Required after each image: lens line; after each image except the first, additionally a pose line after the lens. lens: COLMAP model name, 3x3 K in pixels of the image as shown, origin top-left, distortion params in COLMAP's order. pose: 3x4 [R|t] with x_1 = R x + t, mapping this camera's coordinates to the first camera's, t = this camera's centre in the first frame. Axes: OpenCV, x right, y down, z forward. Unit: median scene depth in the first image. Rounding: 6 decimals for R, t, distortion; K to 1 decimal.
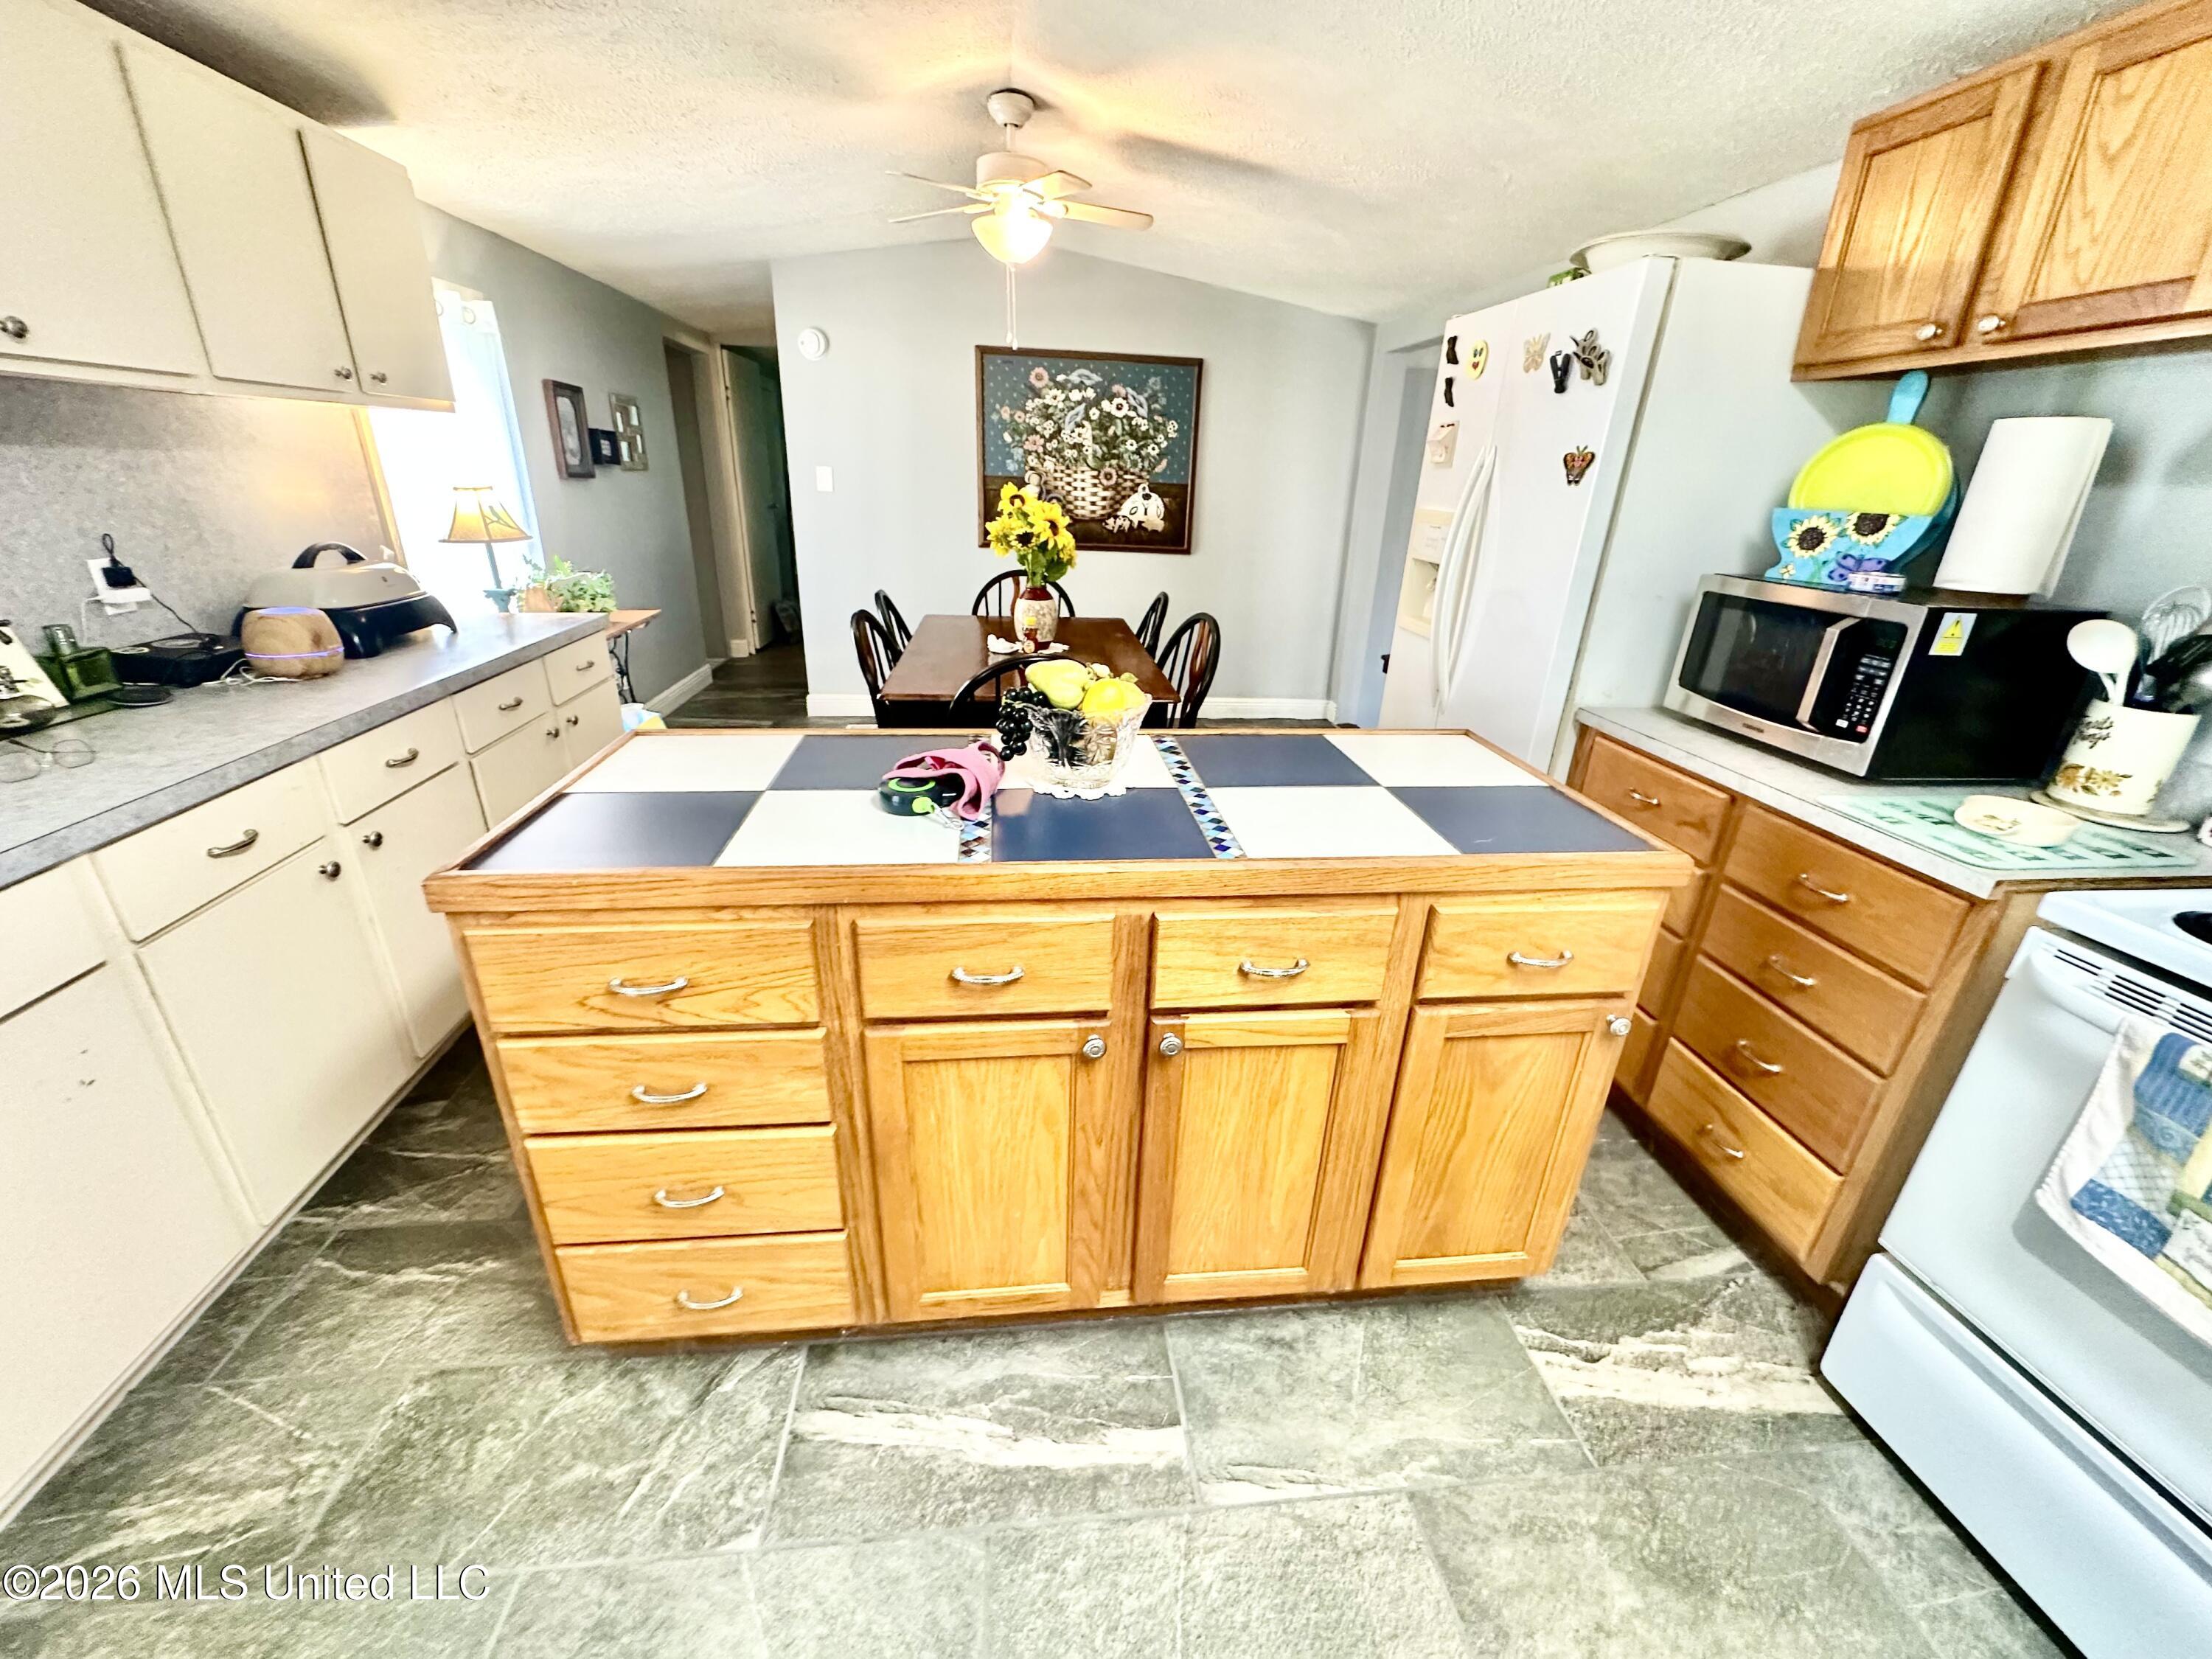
lens RADIAL K [[881.2, 0, 1105.3], [0, 881.2, 833.7], [0, 0, 1]] dist [-0.002584, 0.000290]
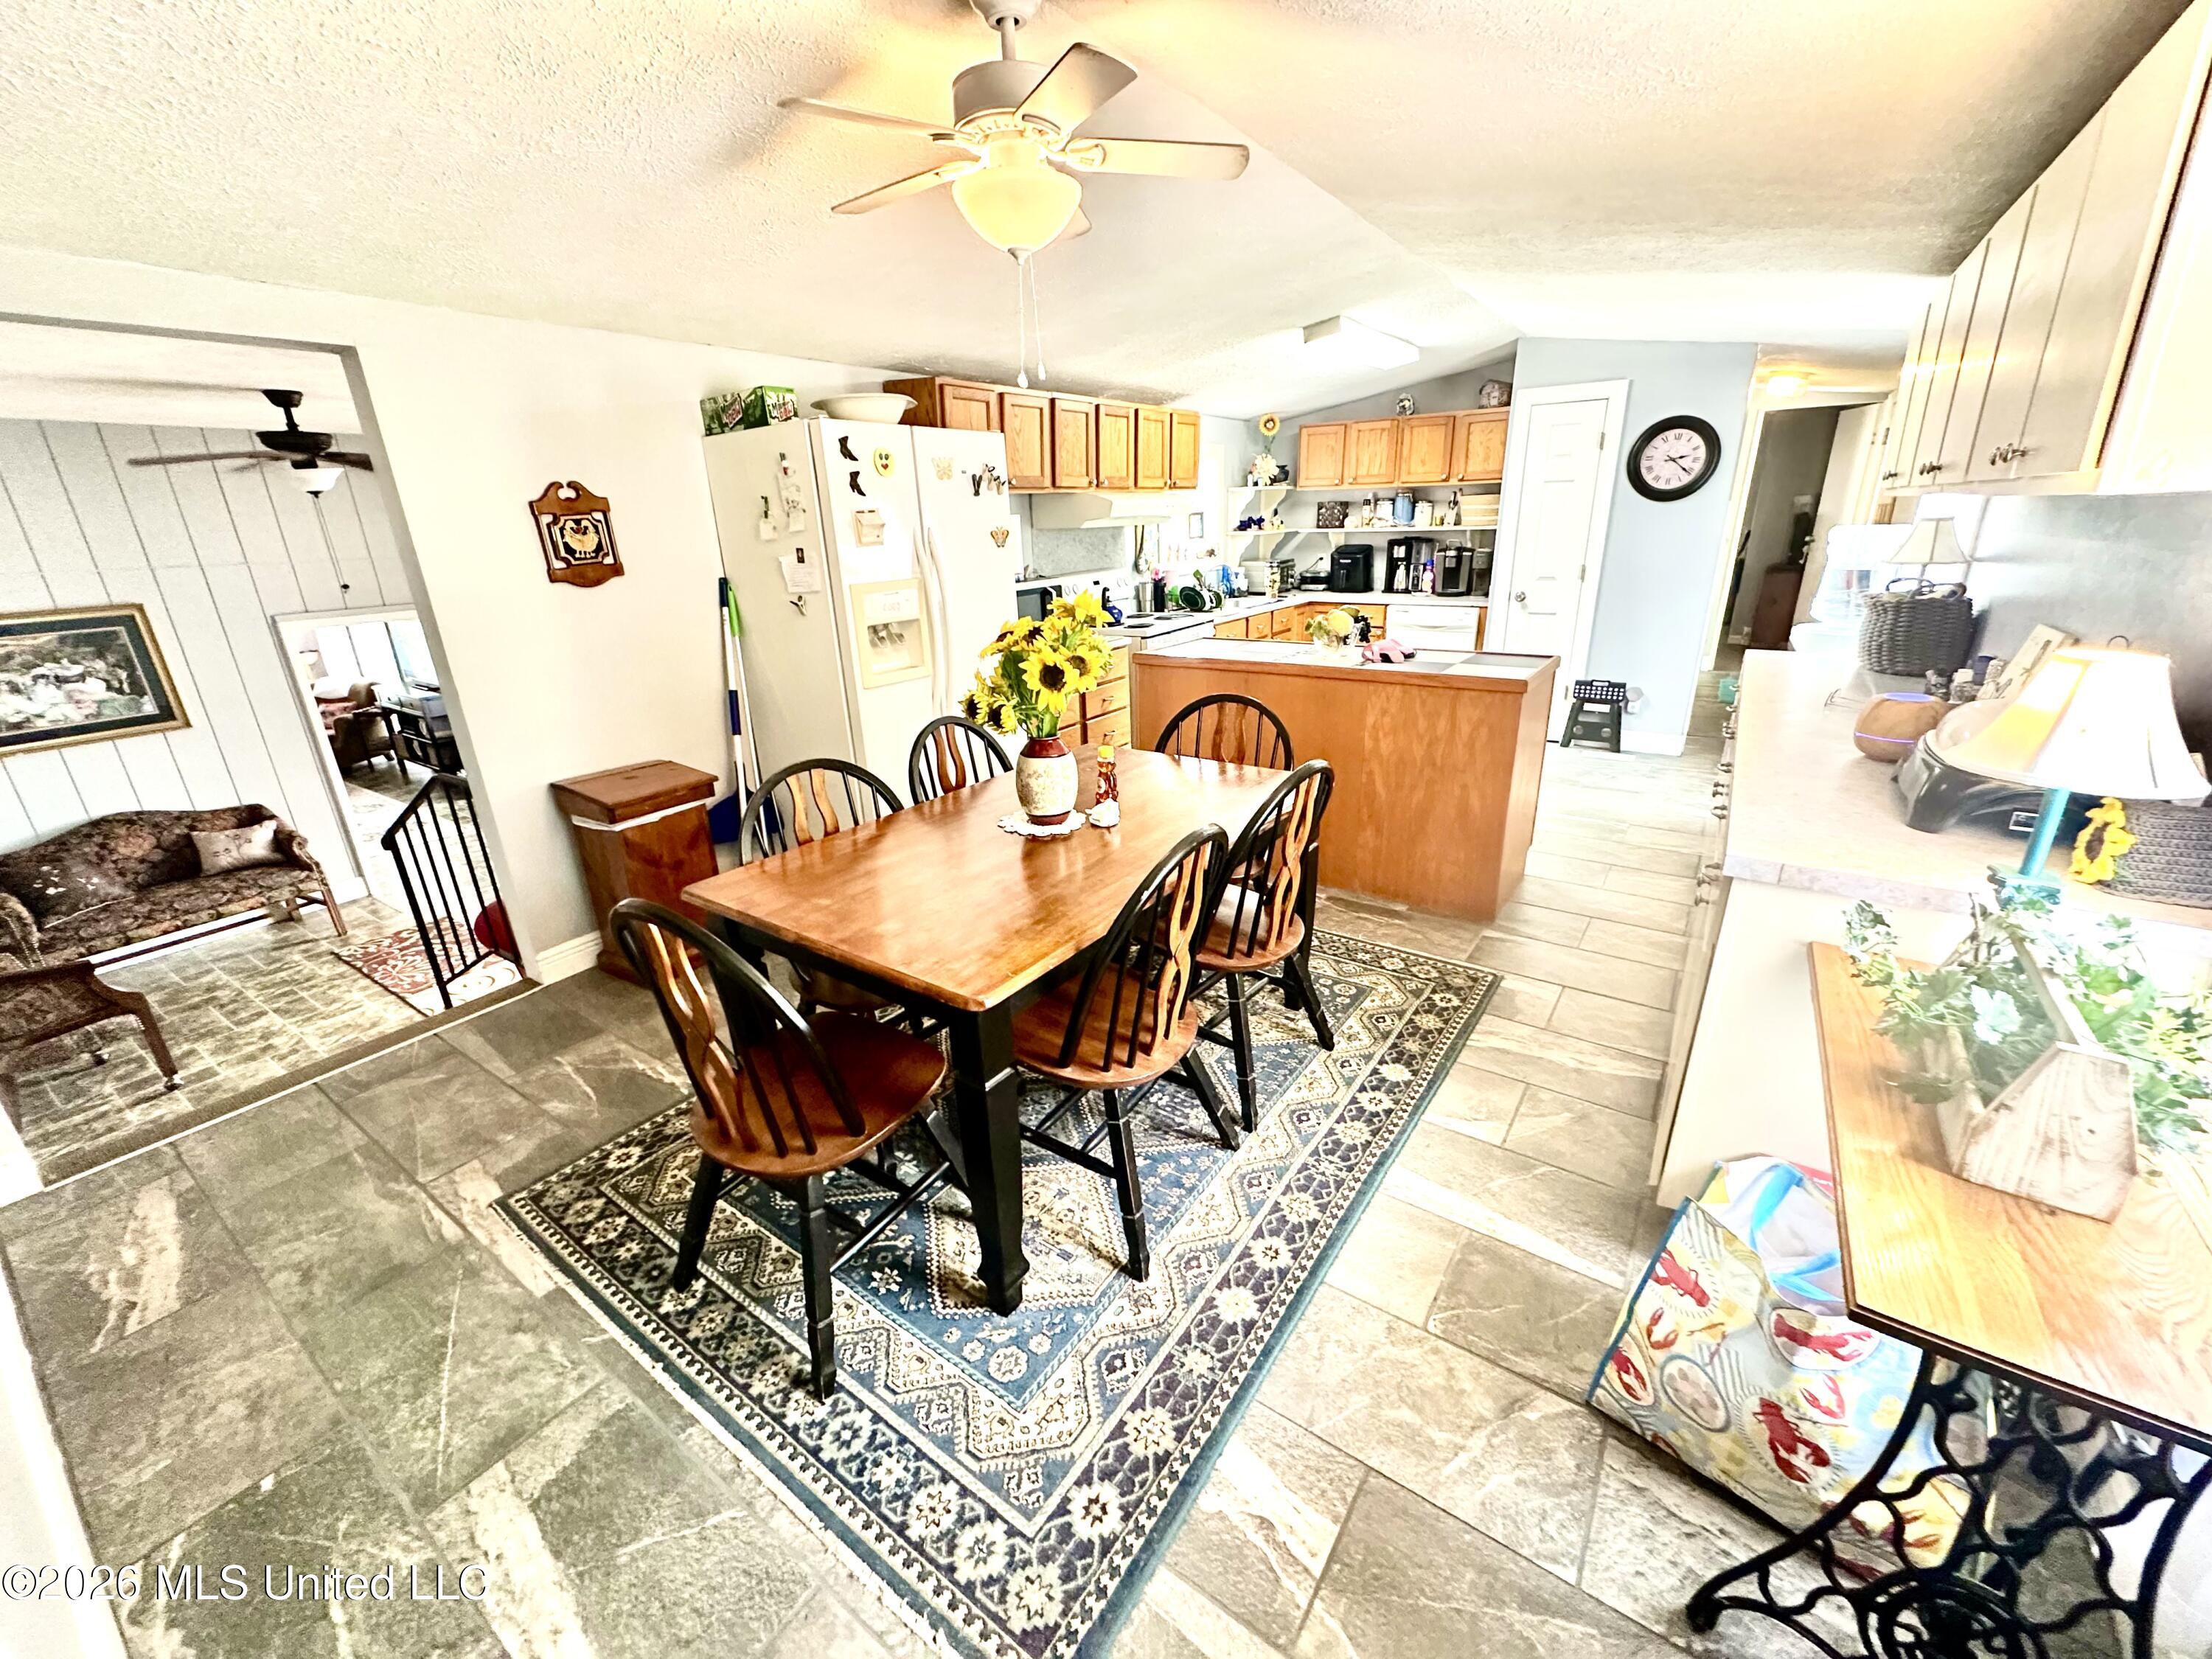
lens RADIAL K [[881.2, 0, 1105.3], [0, 881.2, 833.7], [0, 0, 1]] dist [-0.002584, 0.000290]
pose [[-0.748888, -0.230139, 0.621452, -1.132890], [0.262252, 0.758289, 0.596843, -1.257941], [-0.608598, 0.609945, -0.507519, 2.771852]]
